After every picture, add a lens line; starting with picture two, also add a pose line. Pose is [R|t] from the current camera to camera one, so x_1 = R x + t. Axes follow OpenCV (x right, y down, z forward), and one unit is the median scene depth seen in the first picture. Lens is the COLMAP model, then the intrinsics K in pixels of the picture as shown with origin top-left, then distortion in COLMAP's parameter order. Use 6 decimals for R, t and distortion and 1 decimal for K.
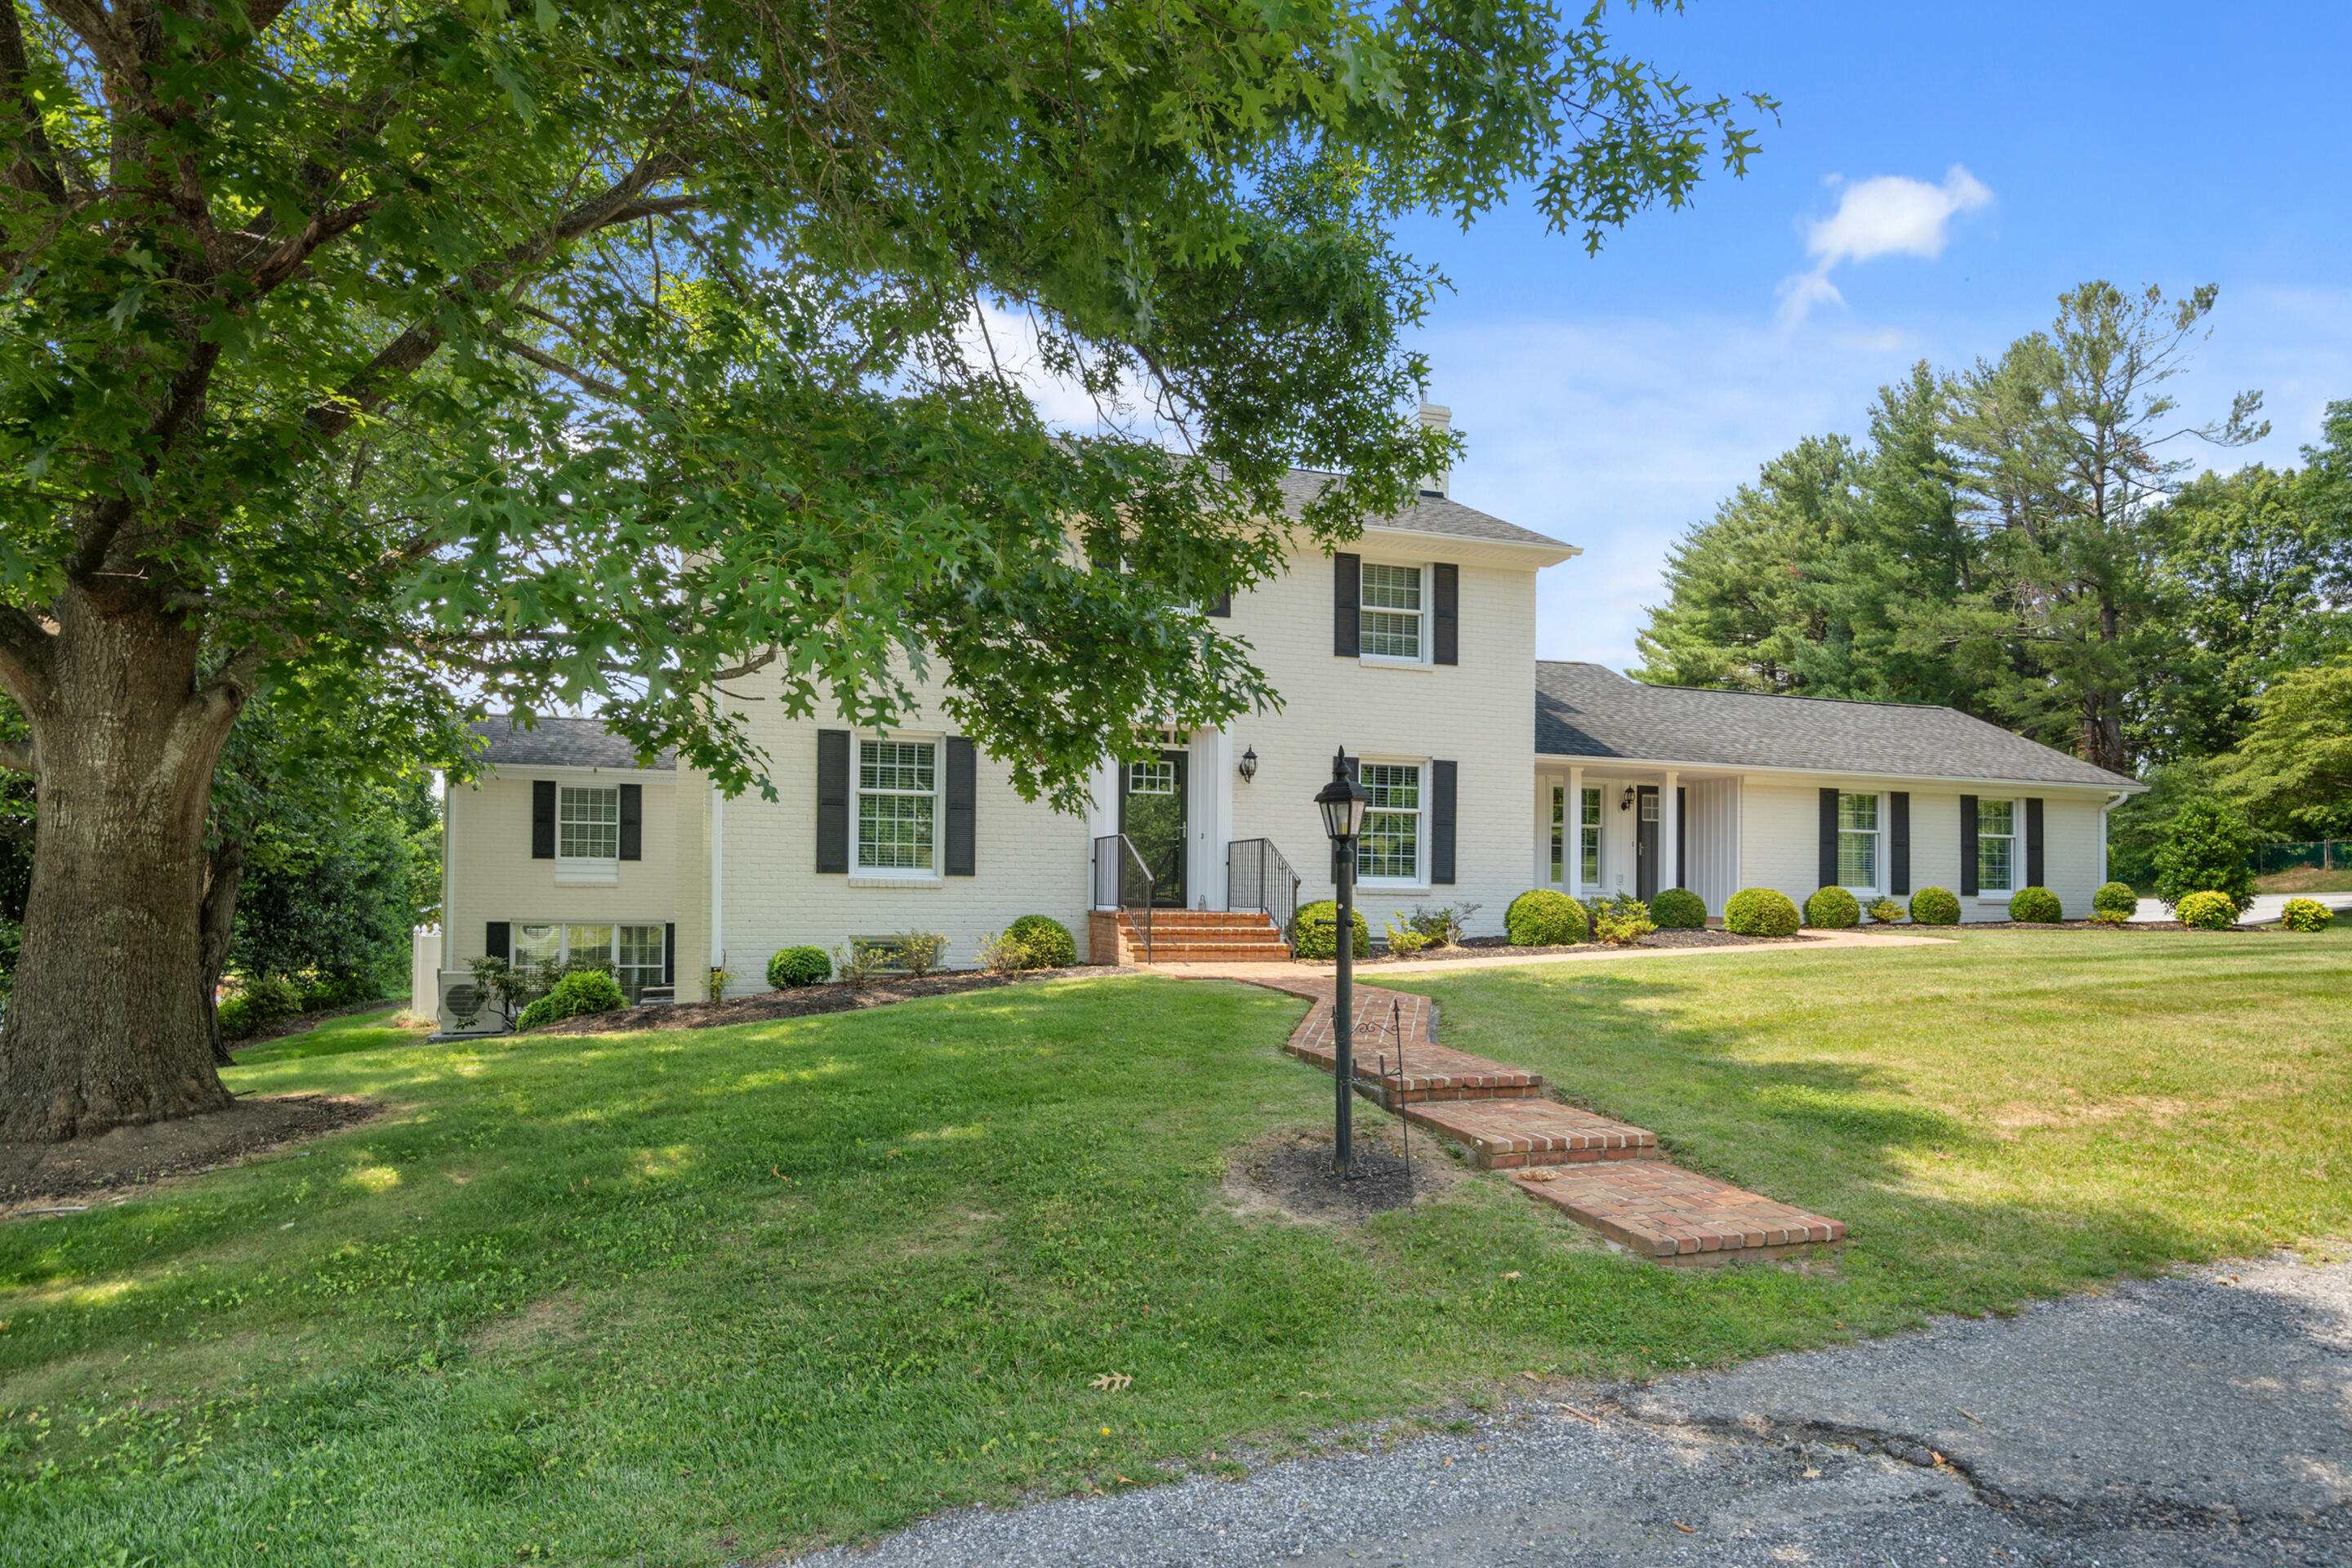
lens RADIAL K [[1289.8, 0, 1149.7], [0, 1289.8, 875.4], [0, 0, 1]] dist [-0.005719, -0.000243]
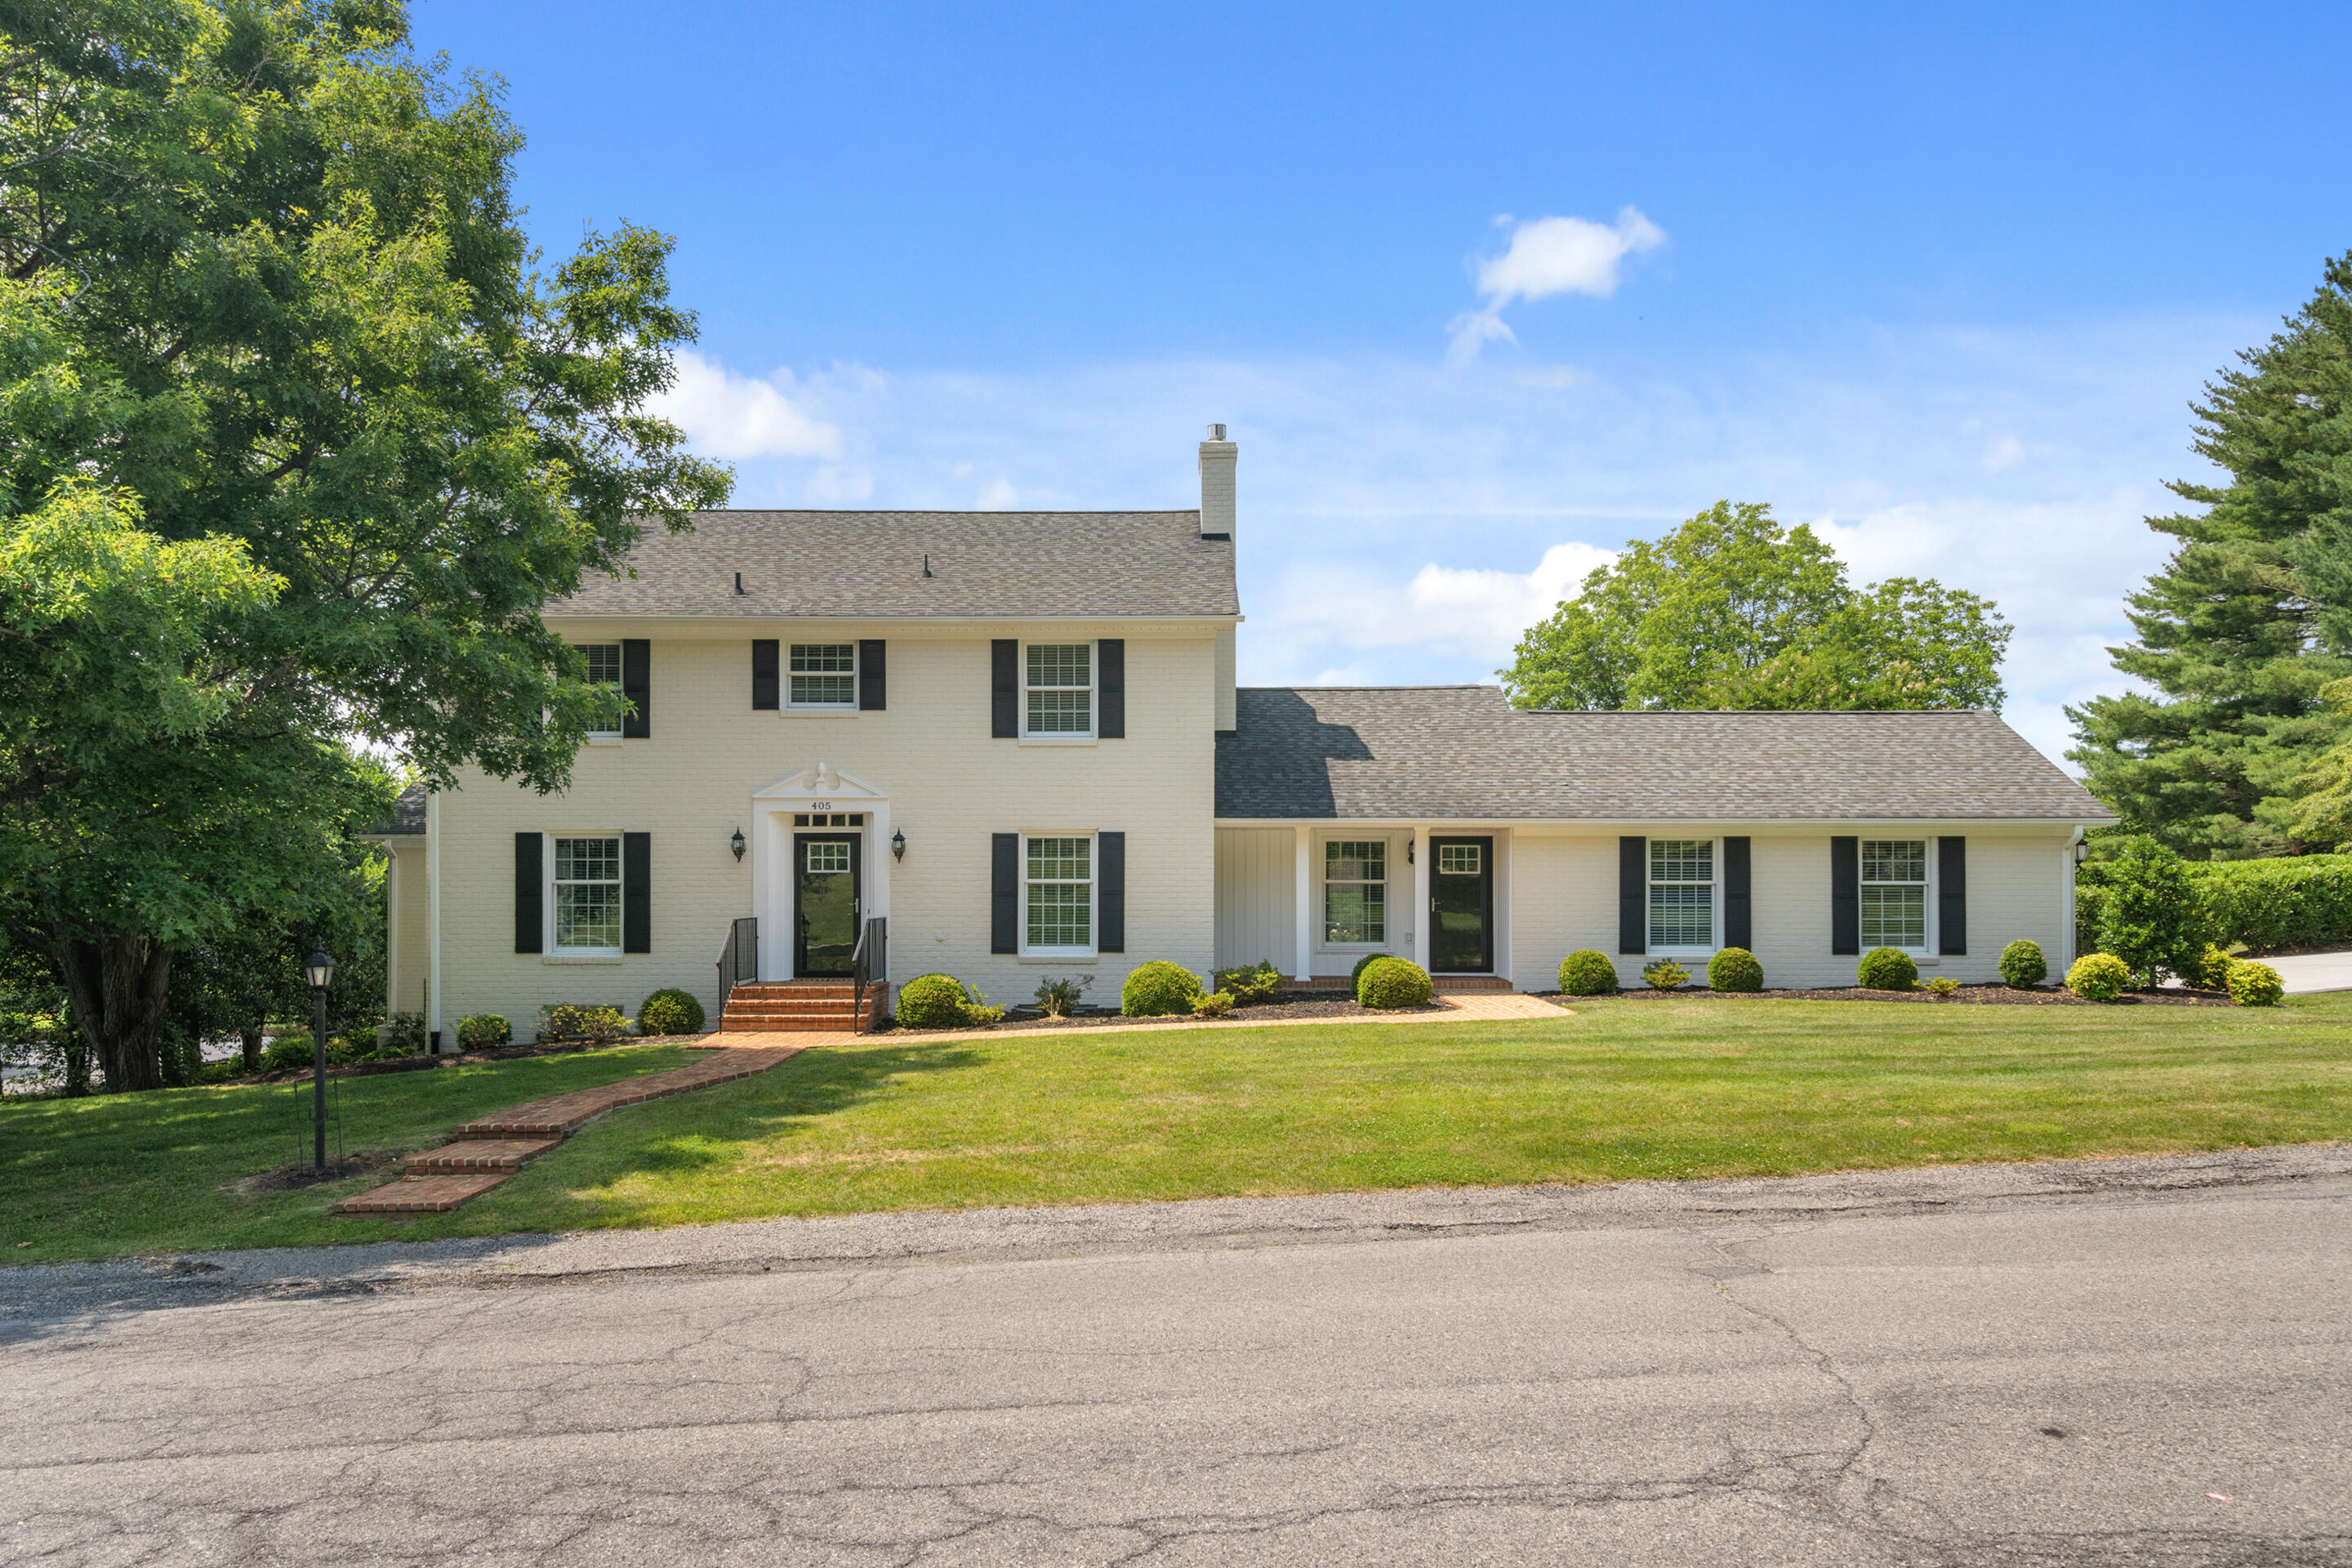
lens RADIAL K [[1774.5, 0, 1167.1], [0, 1774.5, 868.7], [0, 0, 1]] dist [0.041716, -0.013395]
pose [[0.946239, -0.014924, -0.323124, 0.727554], [0.016362, 0.999865, 0.001735, -0.061801], [0.323055, -0.006929, 0.946355, -0.322222]]
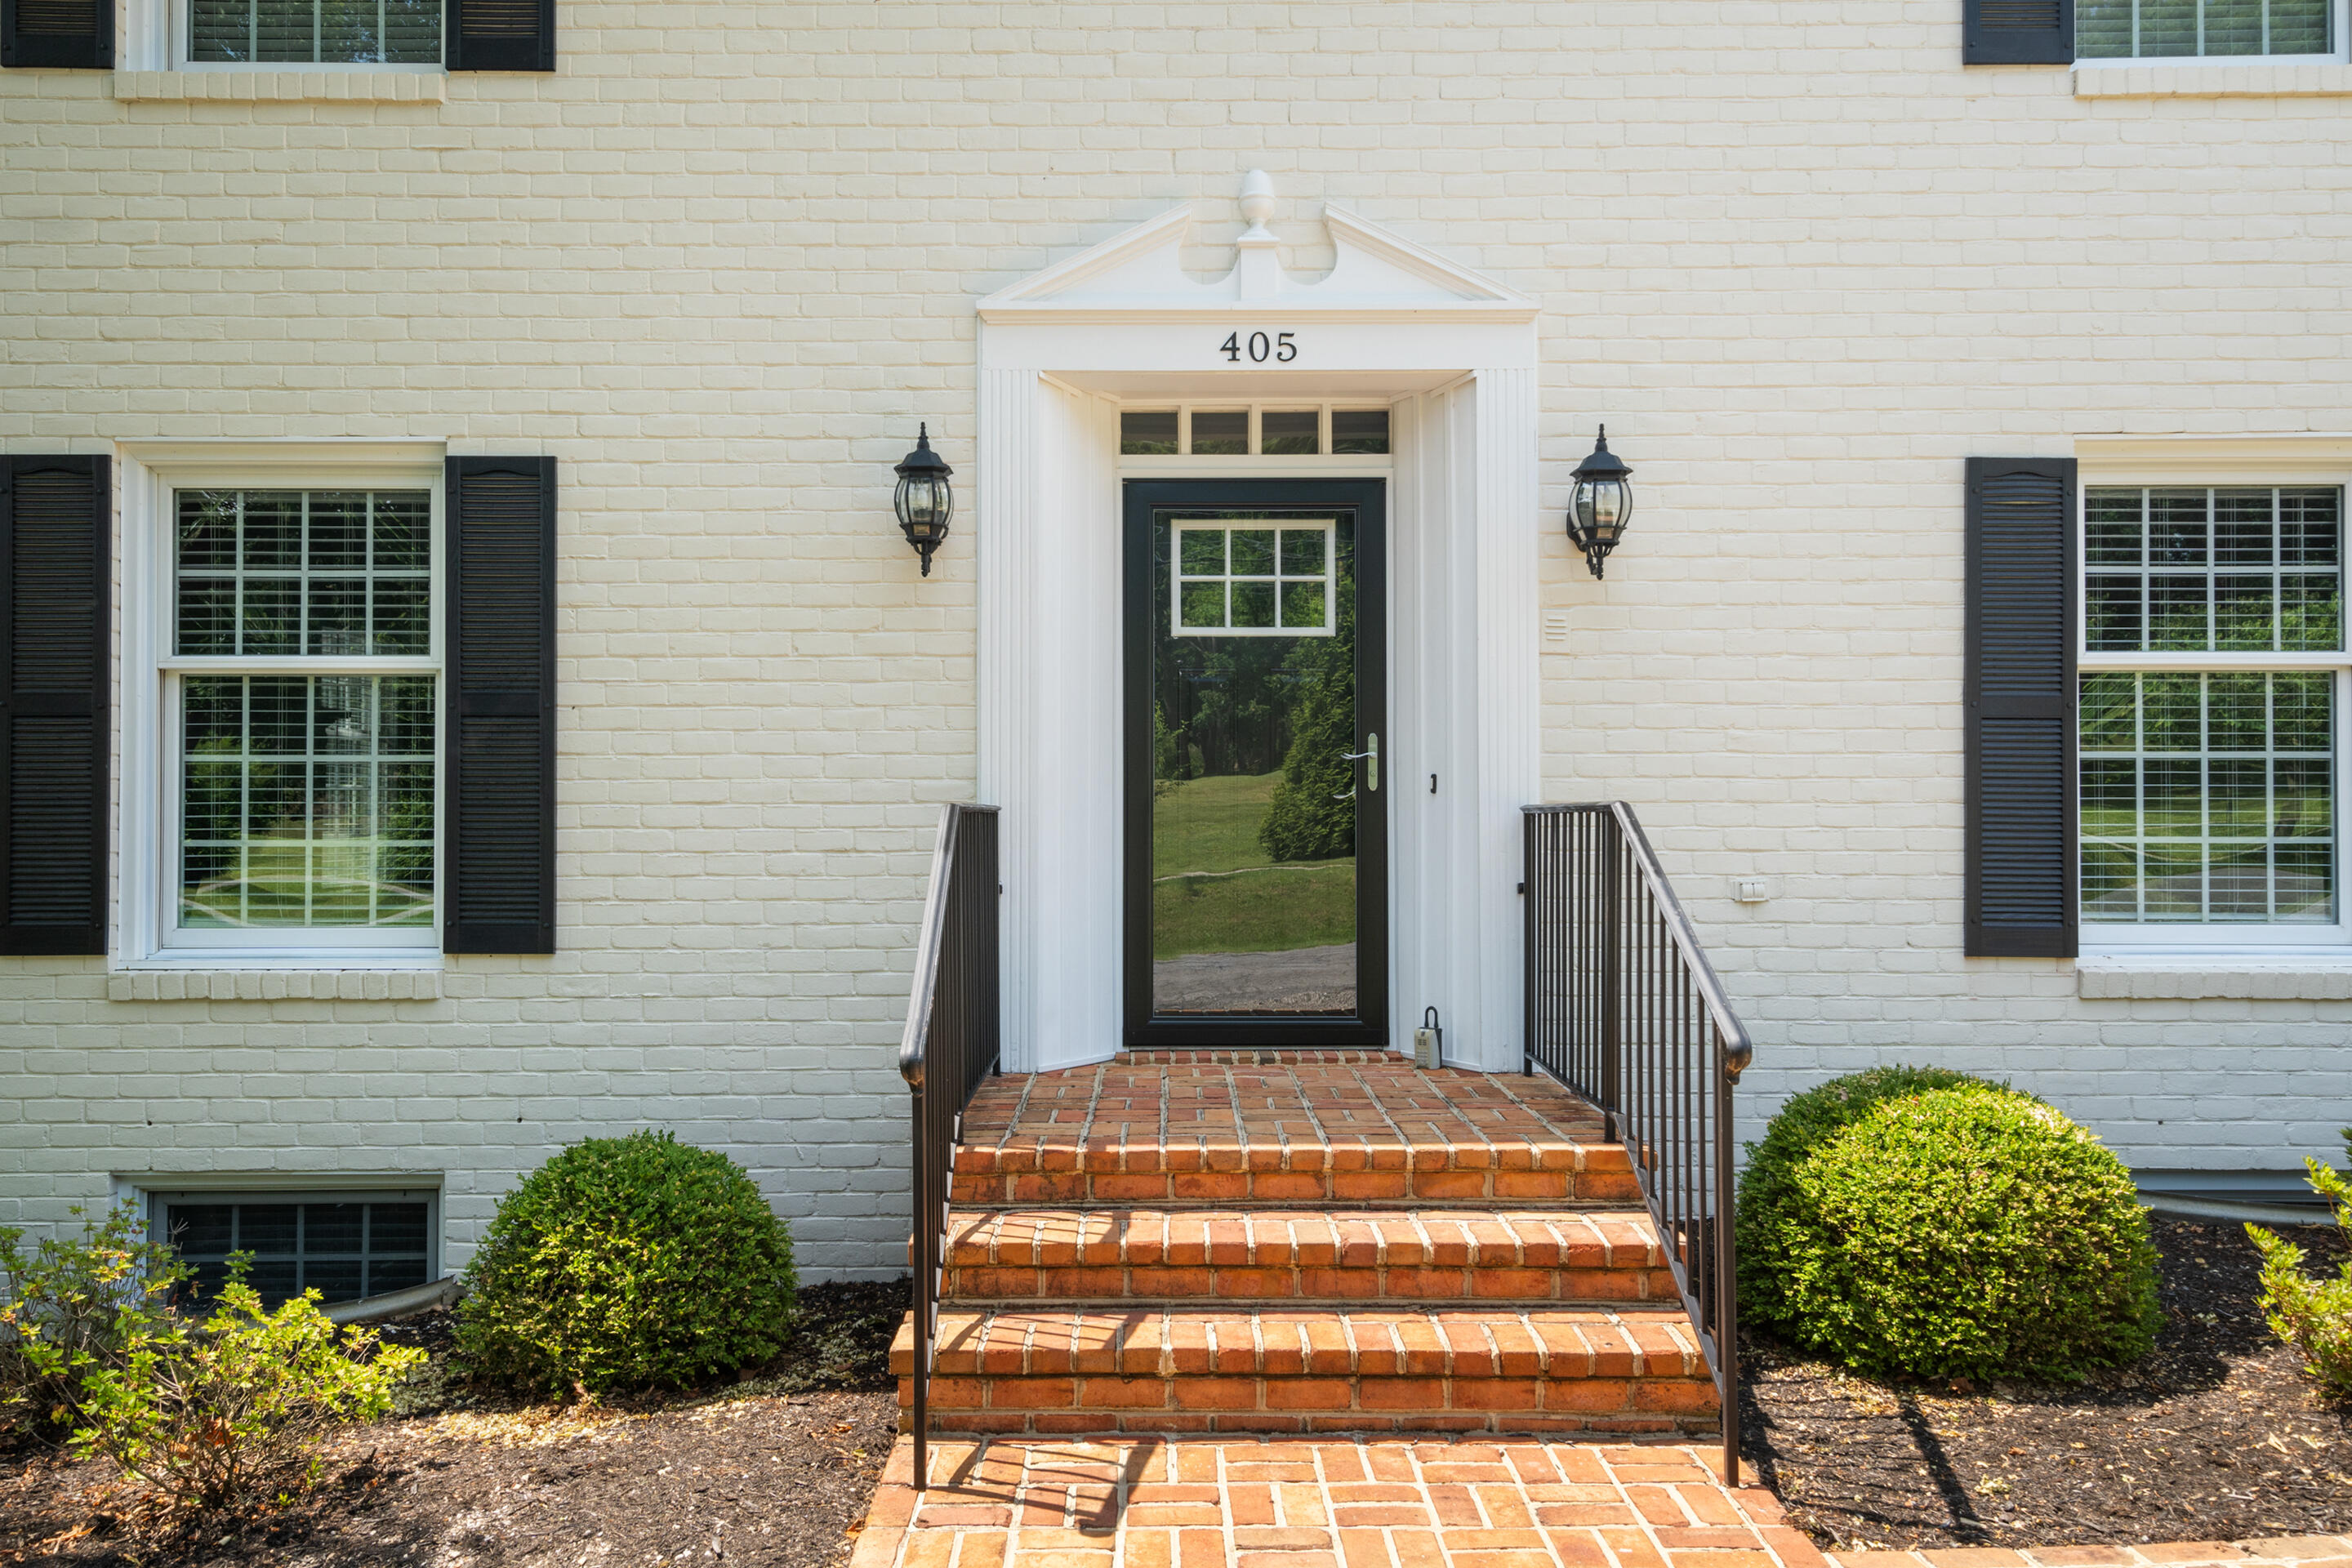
lens RADIAL K [[1774.5, 0, 1161.6], [0, 1774.5, 774.2], [0, 0, 1]] dist [0.041716, -0.013395]
pose [[0.947096, -0.021749, -0.320213, 0.101483], [0.018108, 0.999733, -0.014346, -0.026819], [0.320440, 0.007788, 0.947237, 0.596493]]
